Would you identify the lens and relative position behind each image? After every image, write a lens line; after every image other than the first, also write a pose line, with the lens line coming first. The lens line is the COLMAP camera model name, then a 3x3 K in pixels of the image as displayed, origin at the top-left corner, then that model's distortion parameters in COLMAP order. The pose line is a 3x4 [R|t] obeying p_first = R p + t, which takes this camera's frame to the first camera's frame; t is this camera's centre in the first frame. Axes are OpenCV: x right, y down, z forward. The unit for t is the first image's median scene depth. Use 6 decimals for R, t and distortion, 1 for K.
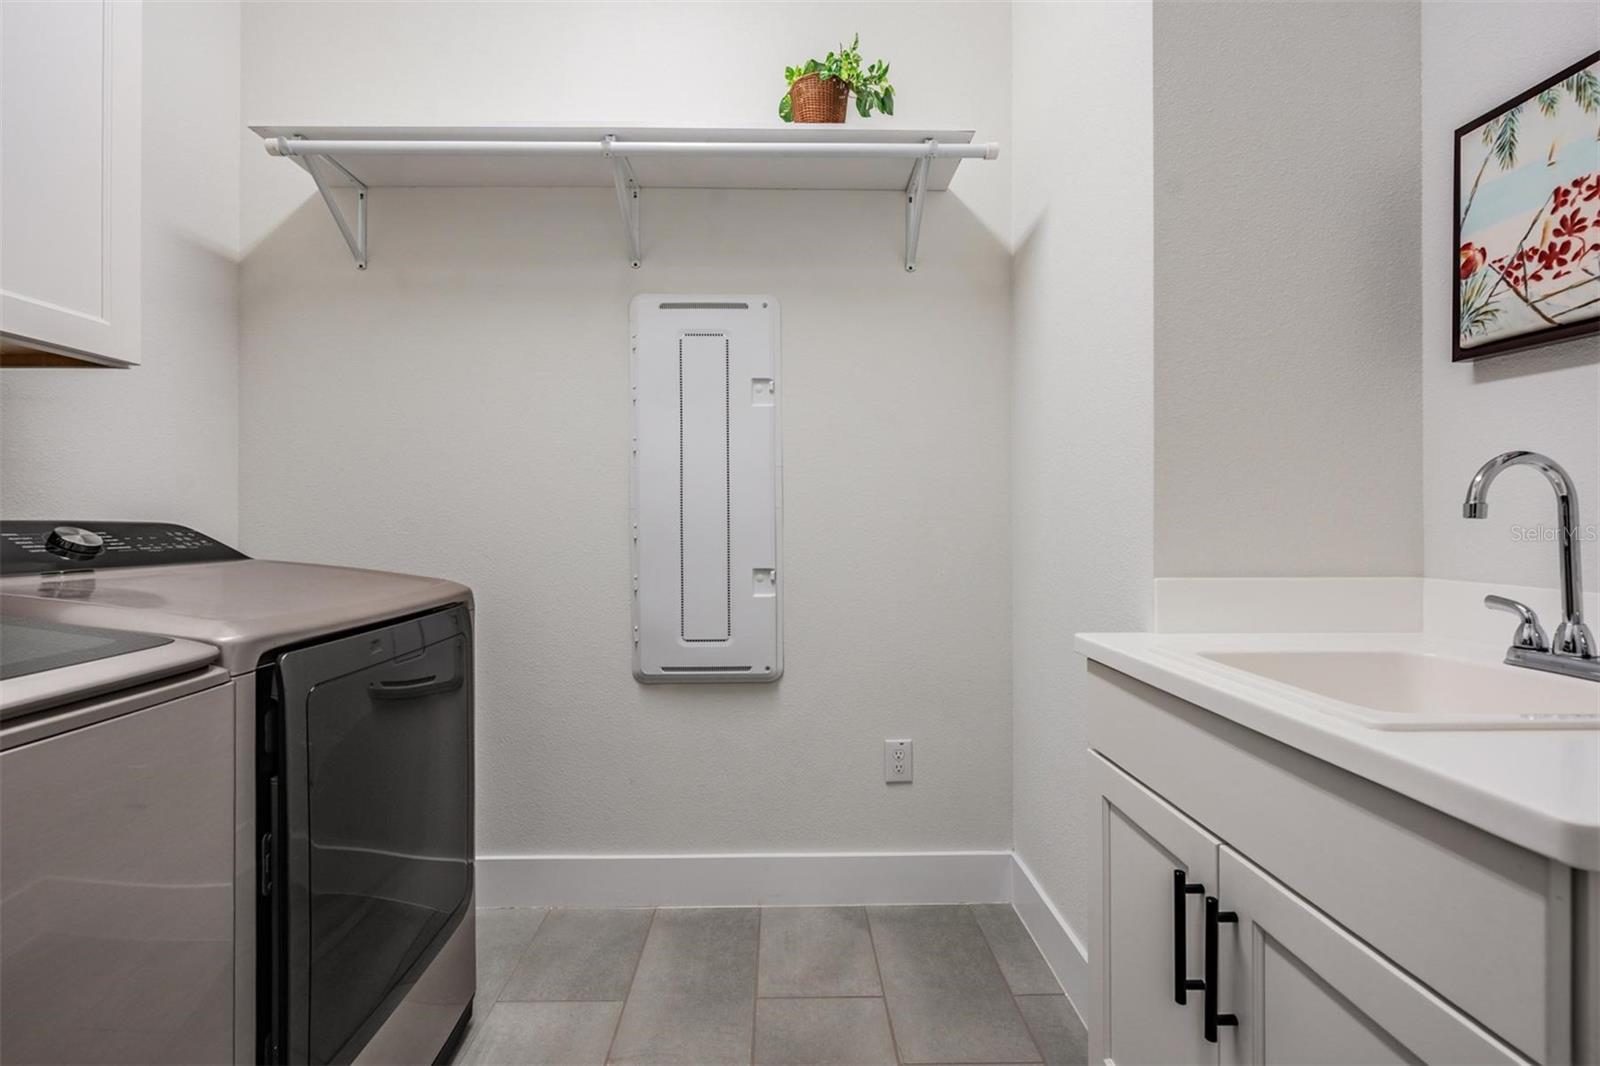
lens RADIAL K [[672.1, 0, 800.0], [0, 672.1, 533.0], [0, 0, 1]] dist [0.001910, 0.000121]
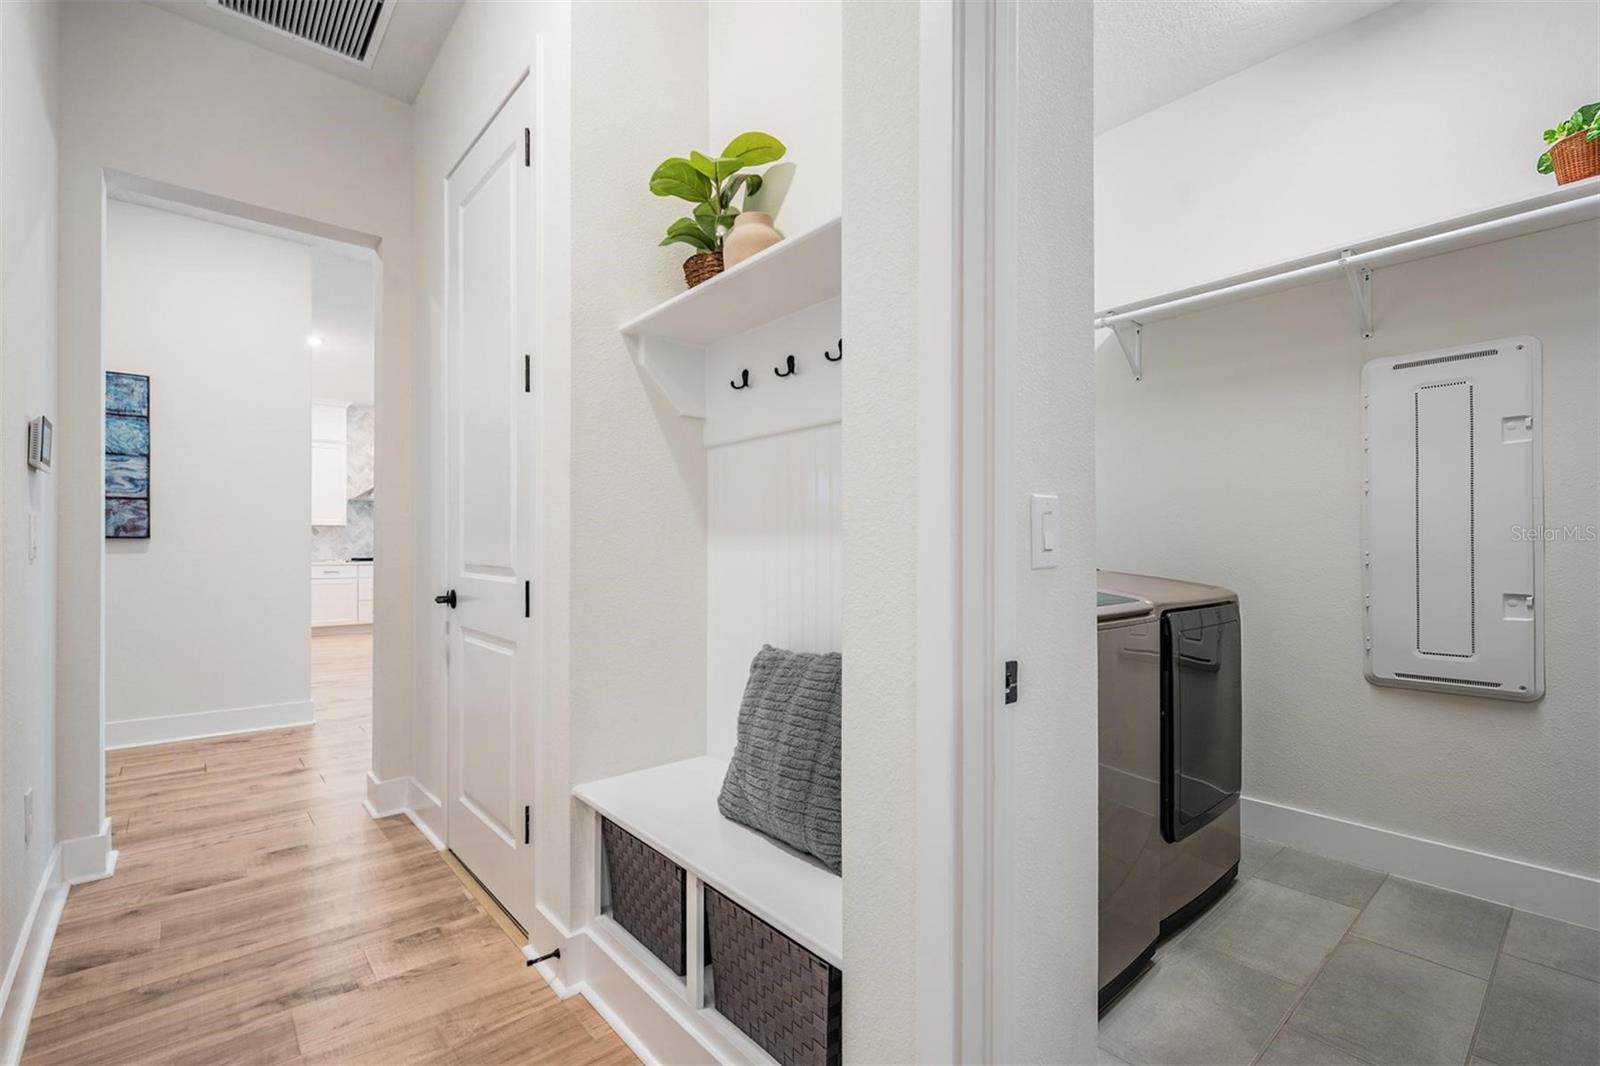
lens RADIAL K [[718.7, 0, 790.9], [0, 718.7, 543.5], [0, 0, 1]] dist [0.001525, 0.000389]
pose [[0.629843, -0.003464, -0.776715, 0.110475], [-0.014817, 0.999755, -0.016474, 0.008190], [0.776581, 0.021884, 0.629637, -0.637409]]
